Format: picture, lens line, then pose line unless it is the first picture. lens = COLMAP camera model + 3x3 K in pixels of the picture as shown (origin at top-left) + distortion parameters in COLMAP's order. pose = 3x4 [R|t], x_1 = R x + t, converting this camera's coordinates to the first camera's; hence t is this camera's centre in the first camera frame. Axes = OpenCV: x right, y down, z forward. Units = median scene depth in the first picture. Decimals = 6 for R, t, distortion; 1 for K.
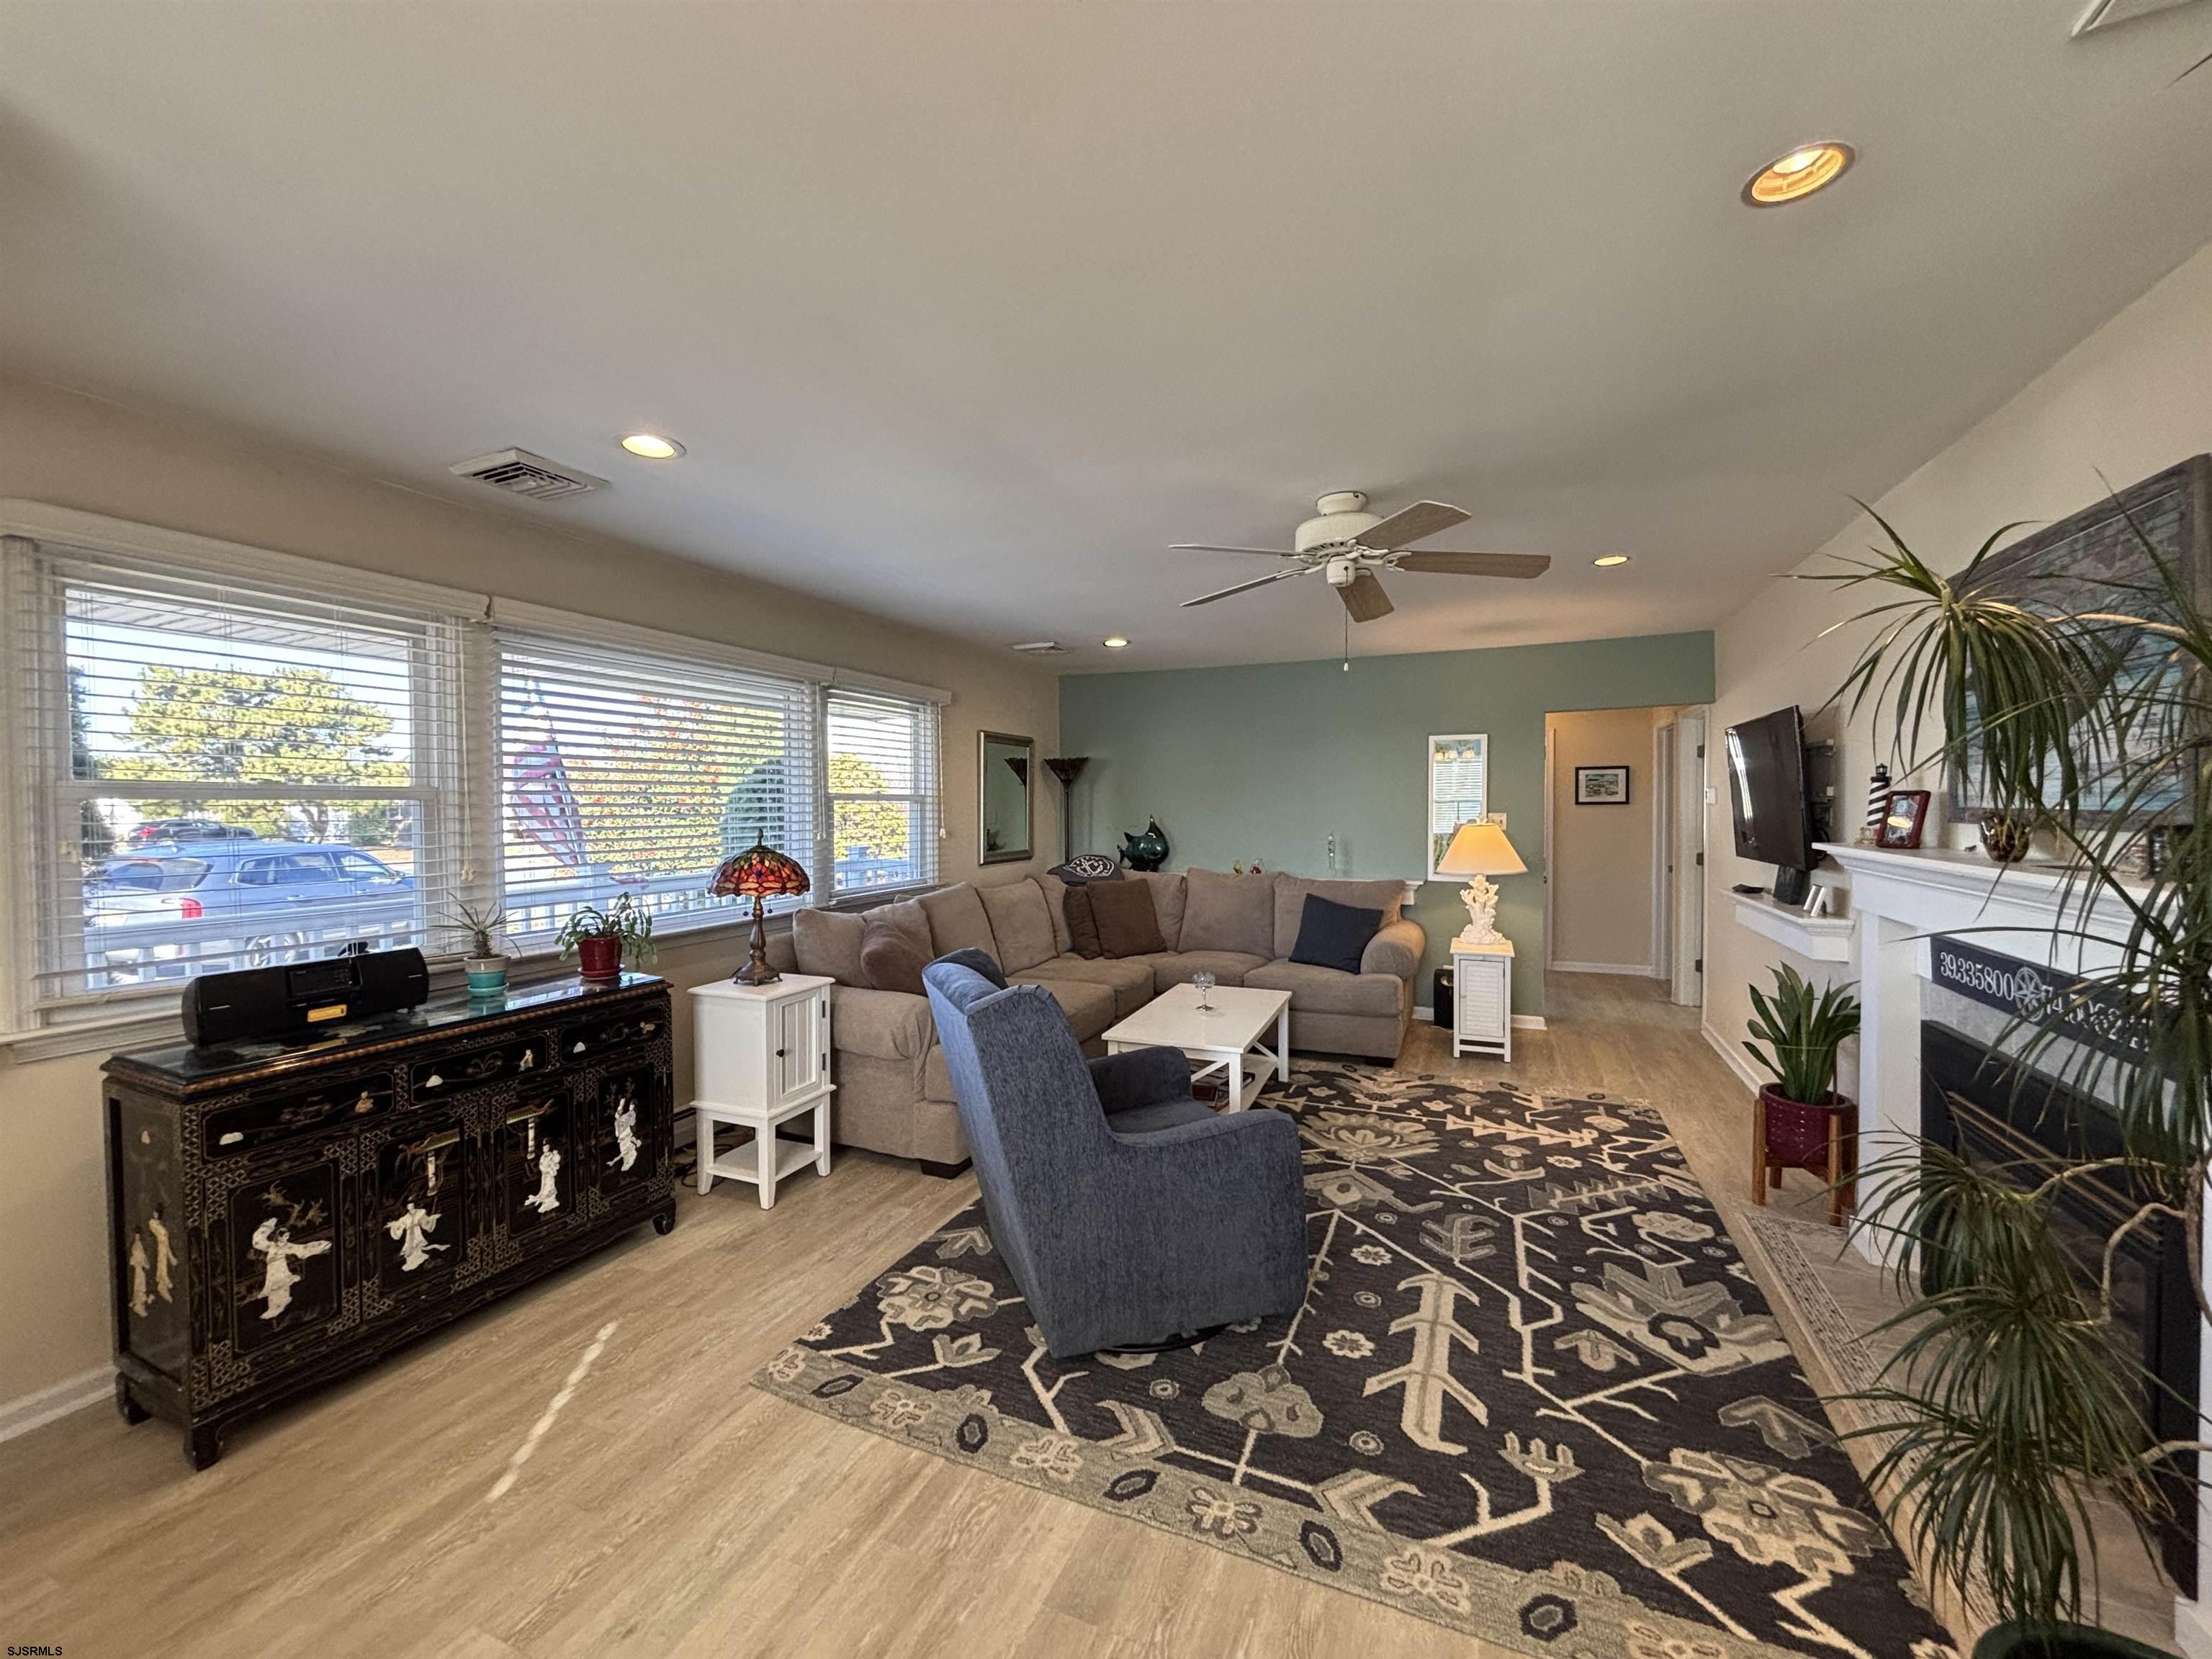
lens RADIAL K [[890.3, 0, 1112.4], [0, 890.3, 824.0], [0, 0, 1]] dist [0.003177, -0.001143]
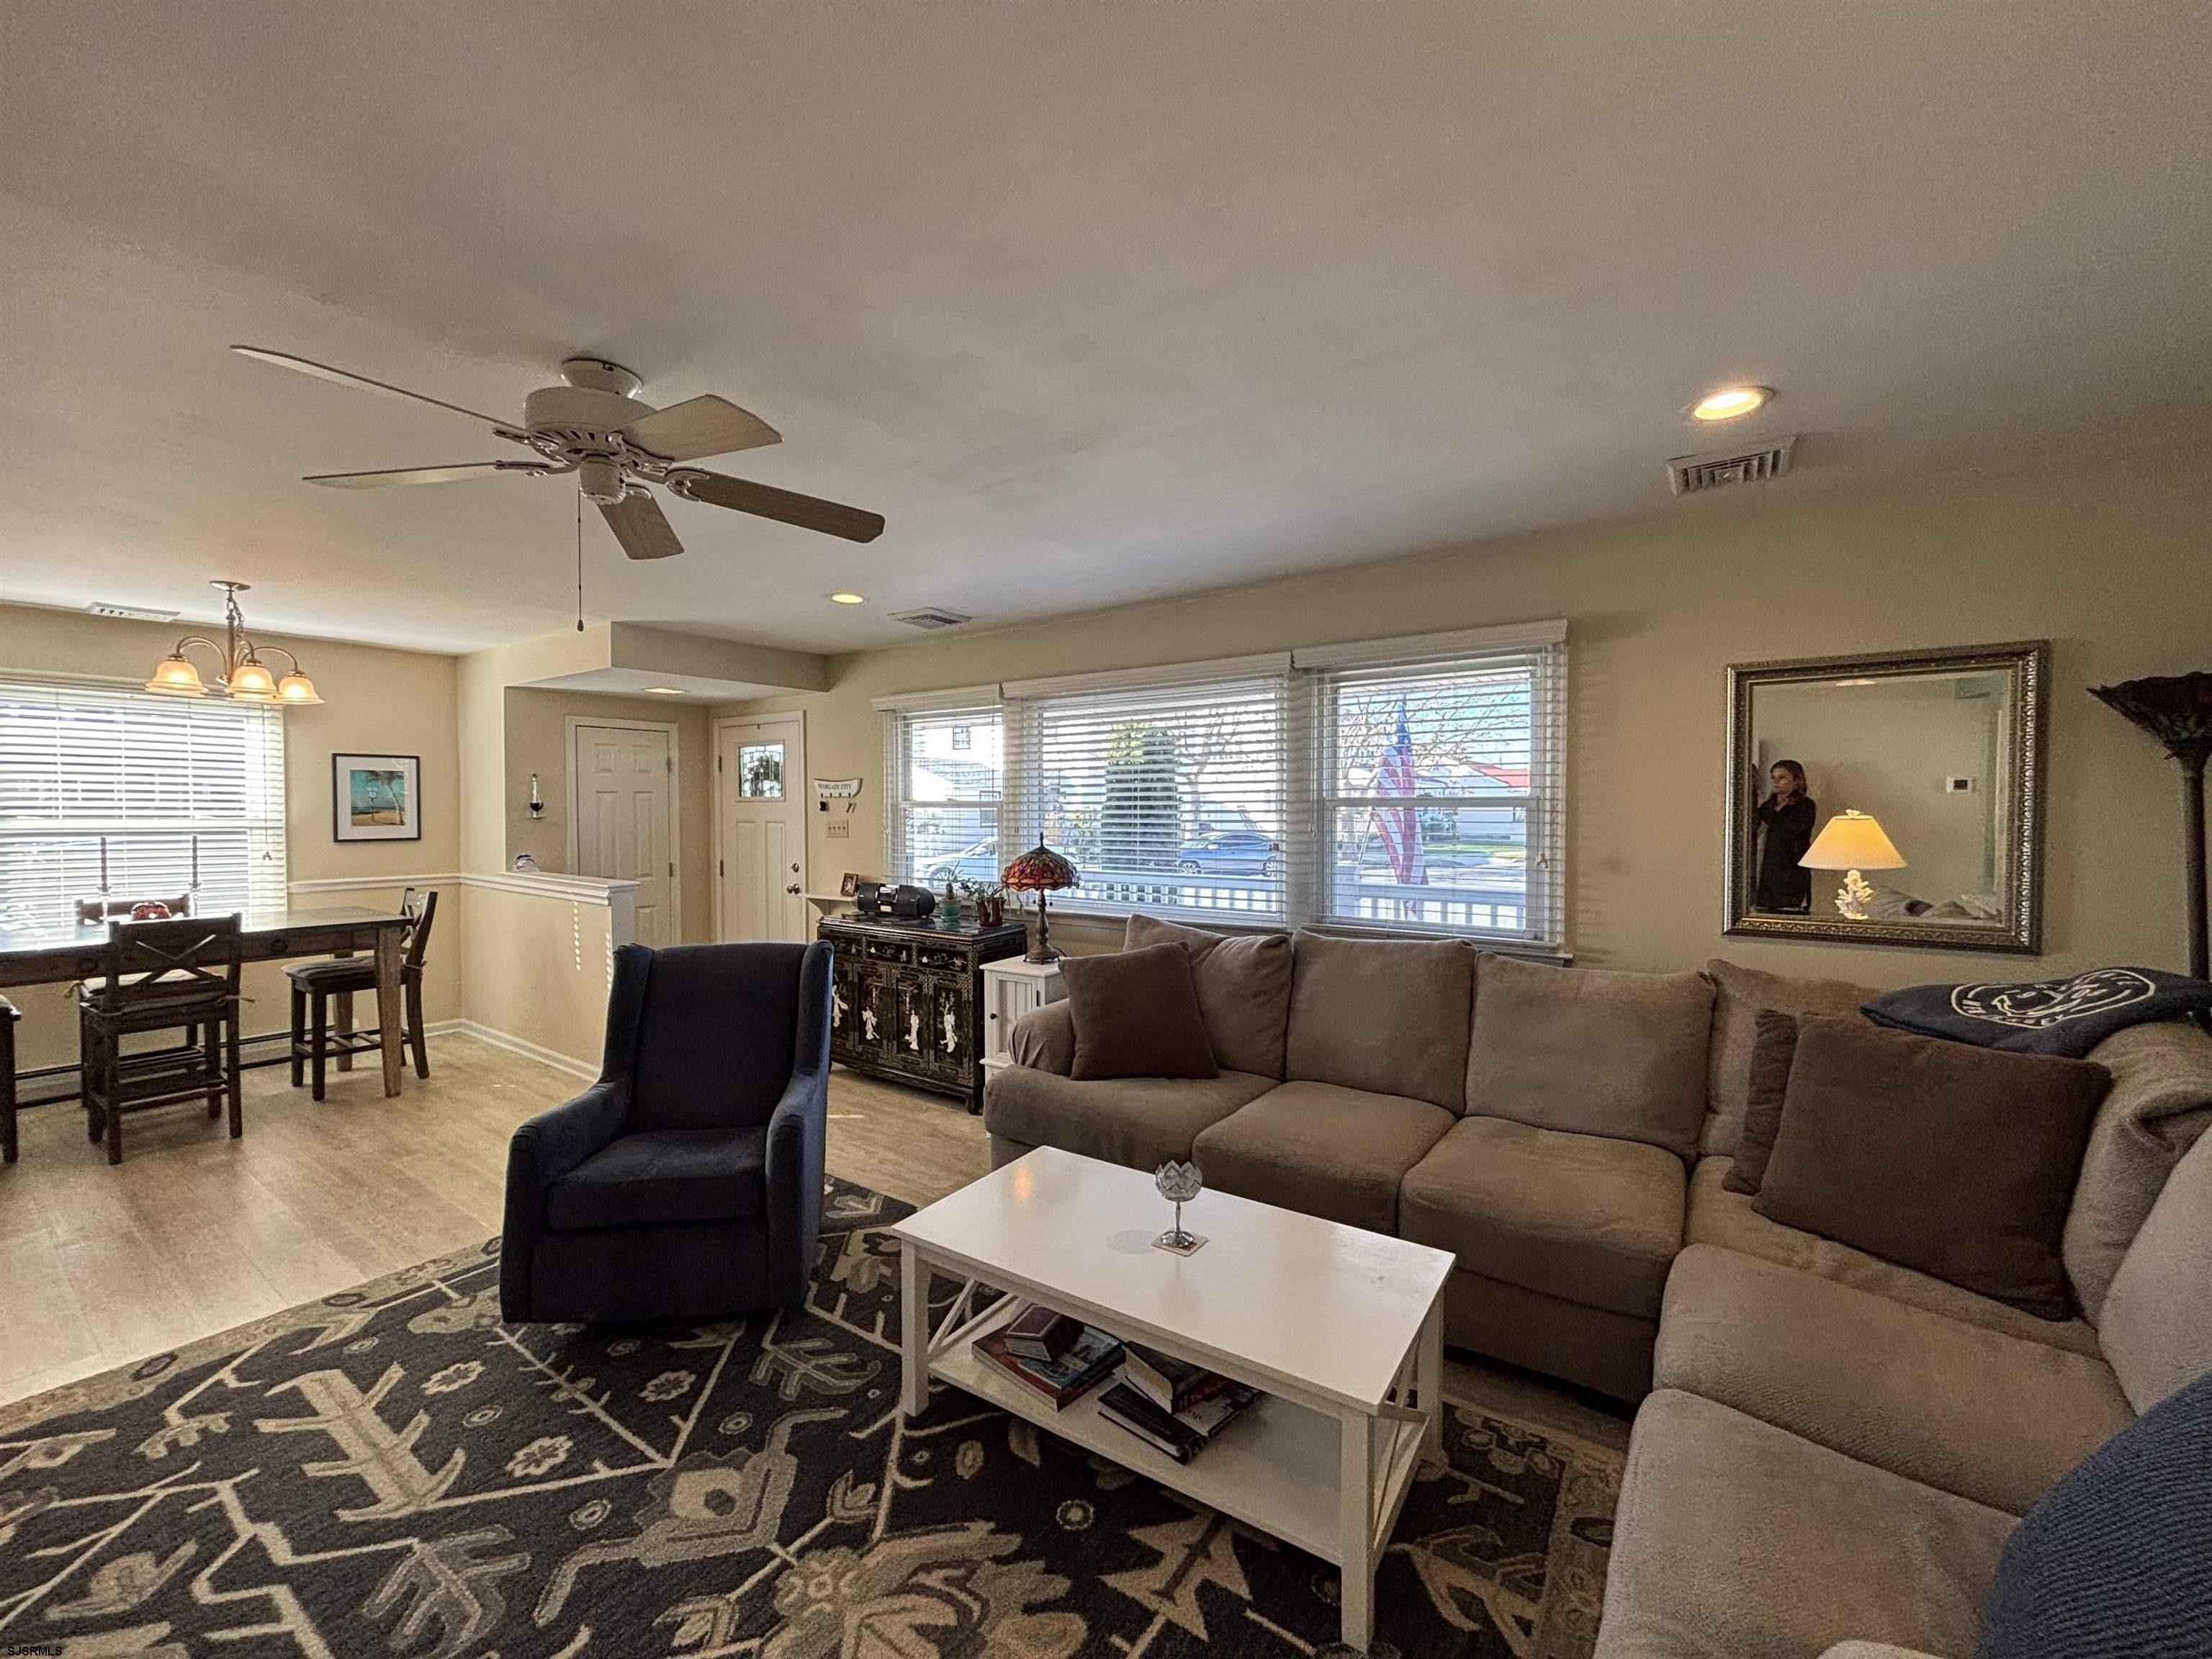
lens RADIAL K [[890.3, 0, 1100.9], [0, 890.3, 806.9], [0, 0, 1]] dist [0.003177, -0.001143]
pose [[-0.215437, 0.002368, -0.976515, 1.023443], [-0.017295, 0.999831, 0.006240, -0.052055], [0.976365, 0.018233, -0.215359, 1.821951]]
